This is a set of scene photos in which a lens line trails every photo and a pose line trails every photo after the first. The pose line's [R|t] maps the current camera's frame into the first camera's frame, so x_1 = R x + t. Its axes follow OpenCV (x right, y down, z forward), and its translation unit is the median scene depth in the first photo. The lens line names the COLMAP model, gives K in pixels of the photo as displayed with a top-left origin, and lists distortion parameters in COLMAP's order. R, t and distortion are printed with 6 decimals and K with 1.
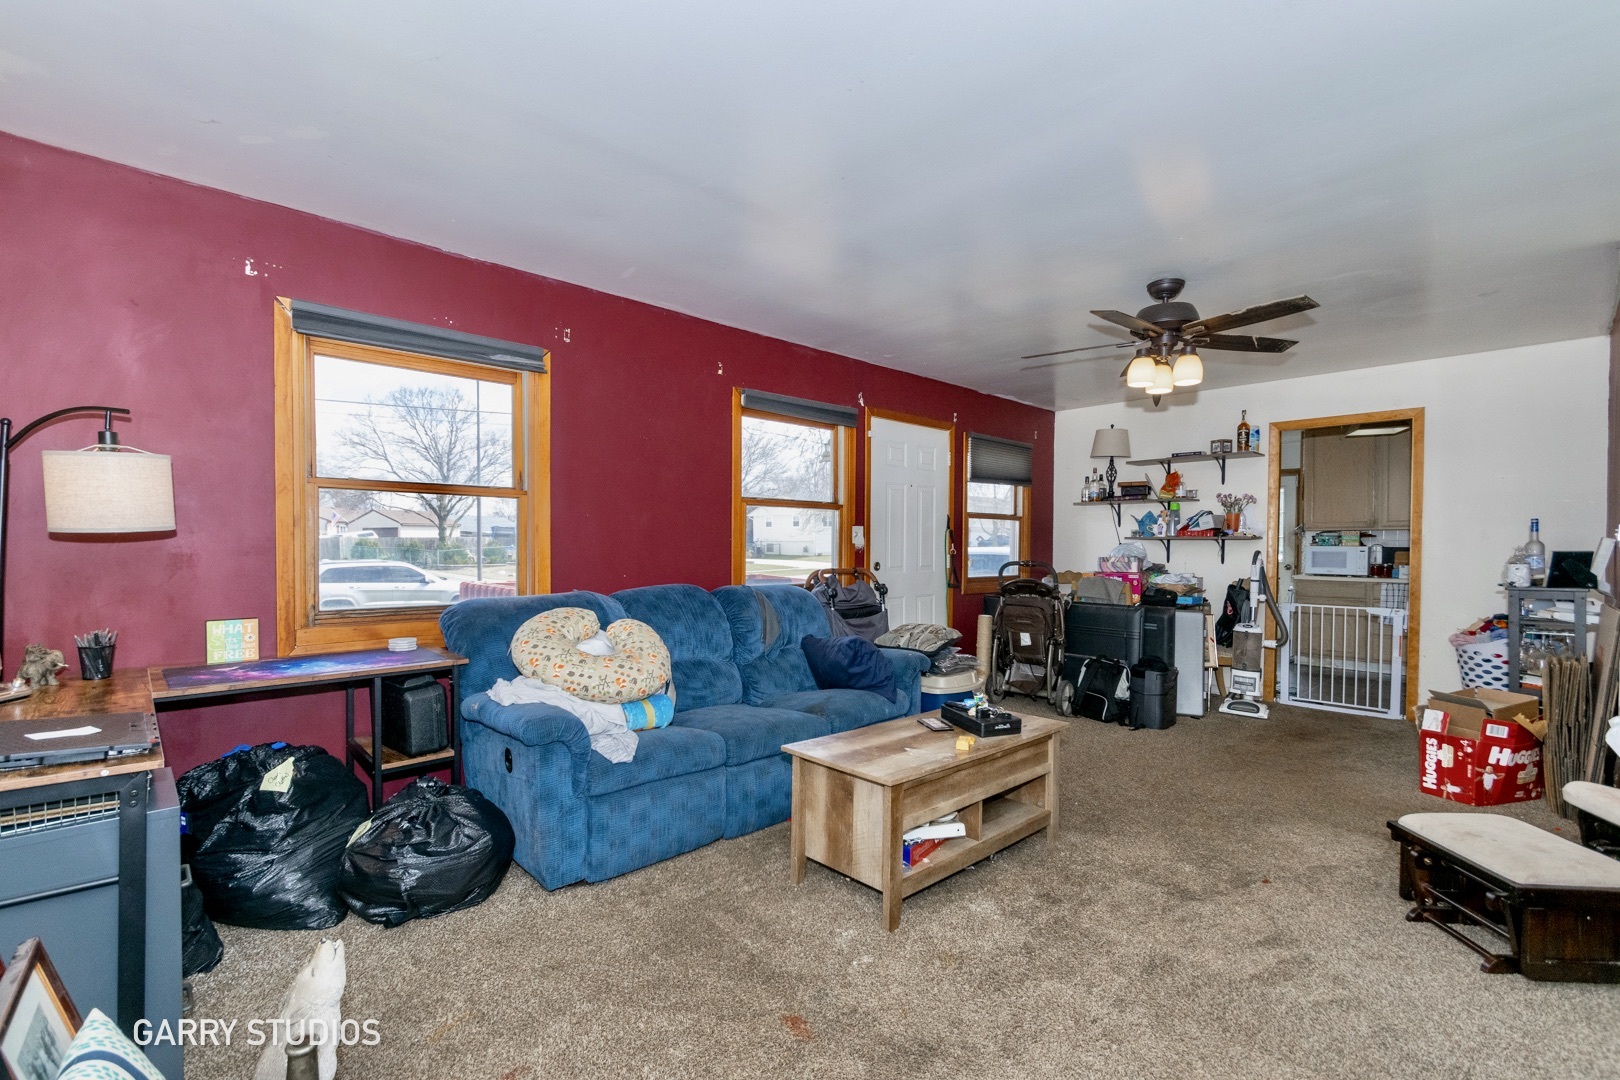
lens RADIAL K [[734.4, 0, 779.6], [0, 734.4, 553.4], [0, 0, 1]] dist [0.001084, -0.000918]
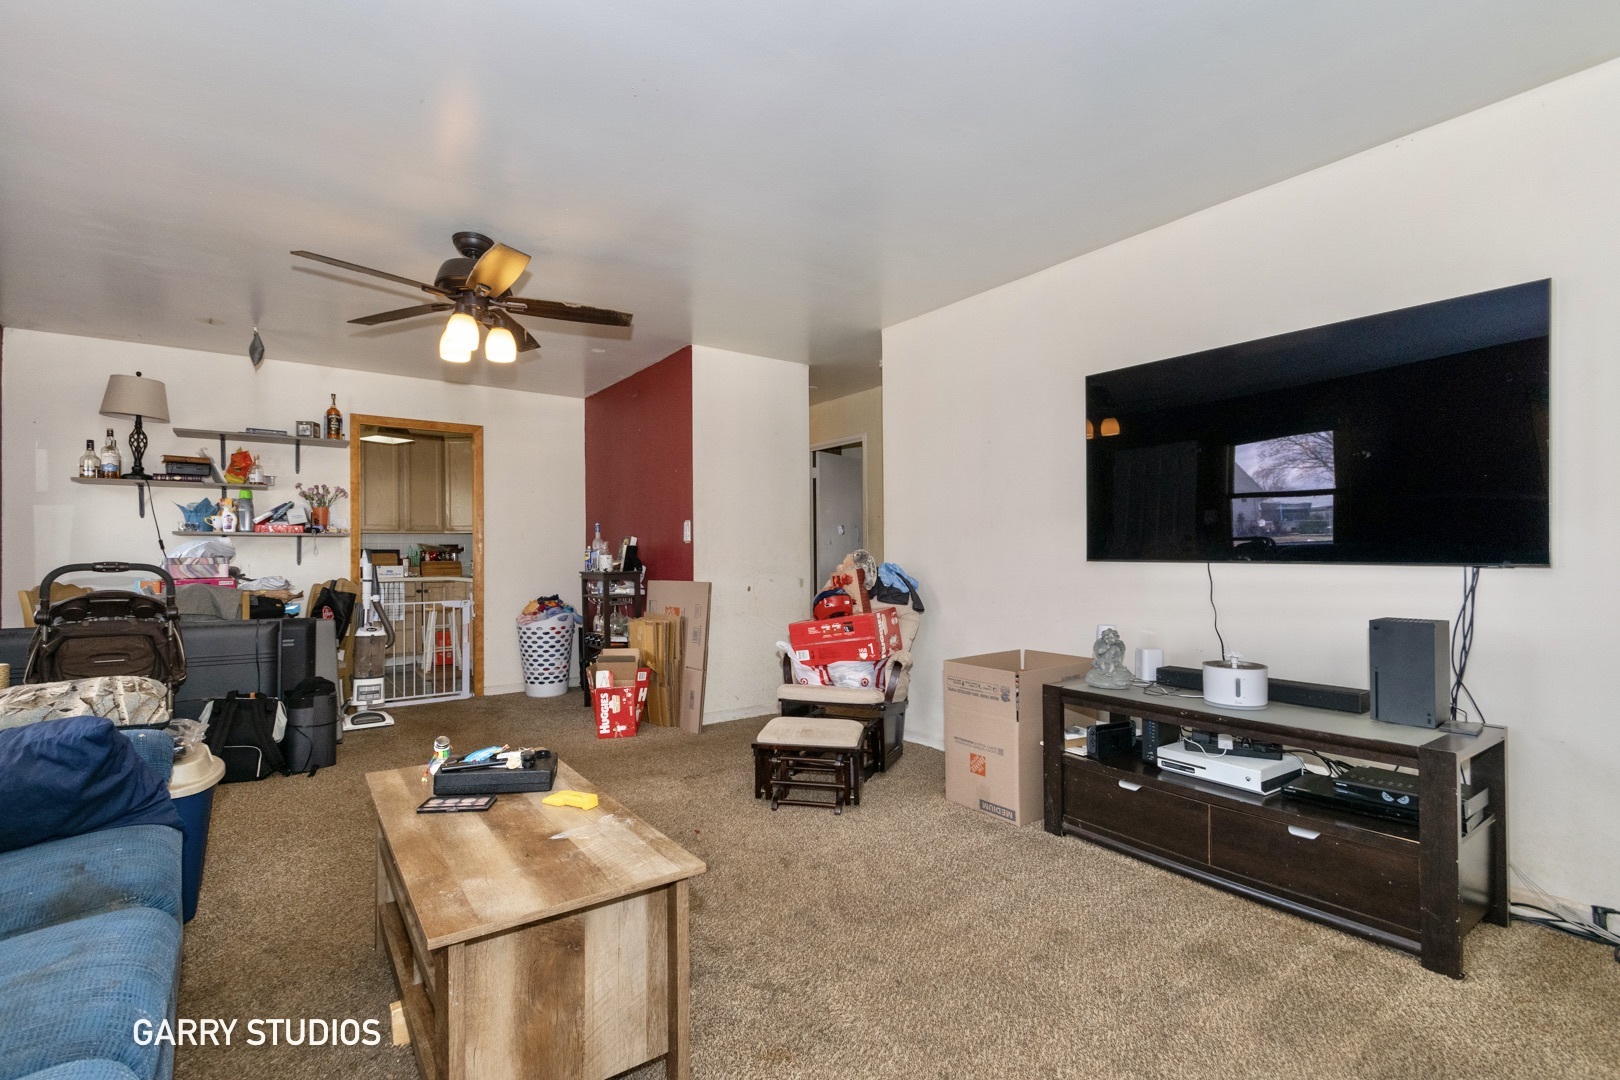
lens RADIAL K [[734.4, 0, 779.6], [0, 734.4, 553.4], [0, 0, 1]] dist [0.001084, -0.000918]
pose [[0.111324, 0.000690, 0.993784, -0.233892], [0.017418, 0.999845, -0.002646, 0.015265], [-0.993631, 0.017605, 0.111295, 0.401283]]
